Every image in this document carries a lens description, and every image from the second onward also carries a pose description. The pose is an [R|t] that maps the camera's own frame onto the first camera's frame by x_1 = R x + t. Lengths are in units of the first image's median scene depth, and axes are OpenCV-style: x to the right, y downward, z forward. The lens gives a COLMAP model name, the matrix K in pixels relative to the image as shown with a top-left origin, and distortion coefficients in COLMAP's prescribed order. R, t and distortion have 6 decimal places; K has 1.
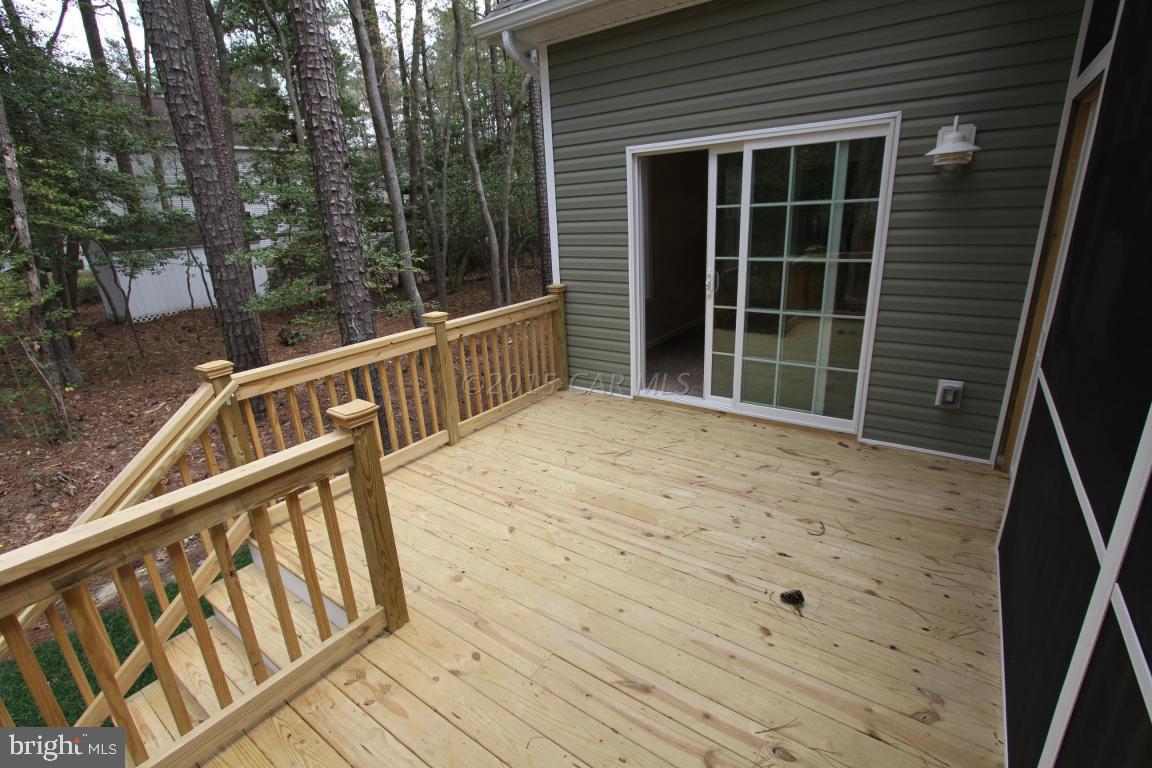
lens RADIAL K [[529.2, 0, 571.8], [0, 529.2, 386.0], [0, 0, 1]] dist [-0.010813, -0.000736]
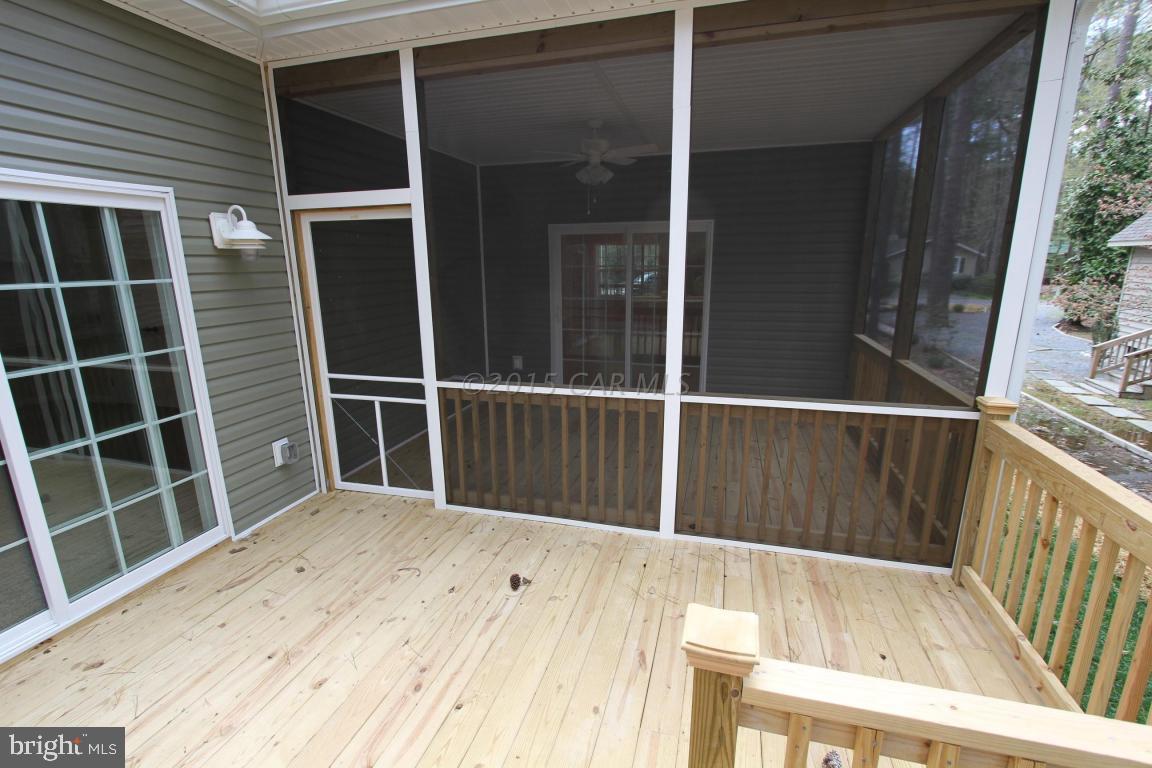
lens RADIAL K [[529.2, 0, 572.3], [0, 529.2, 387.6], [0, 0, 1]] dist [-0.010813, -0.000736]
pose [[-0.336111, -0.164284, 0.927384, -0.482101], [0.321388, 0.905559, 0.276898, -0.216966], [-0.885291, 0.391118, -0.251569, 0.687727]]
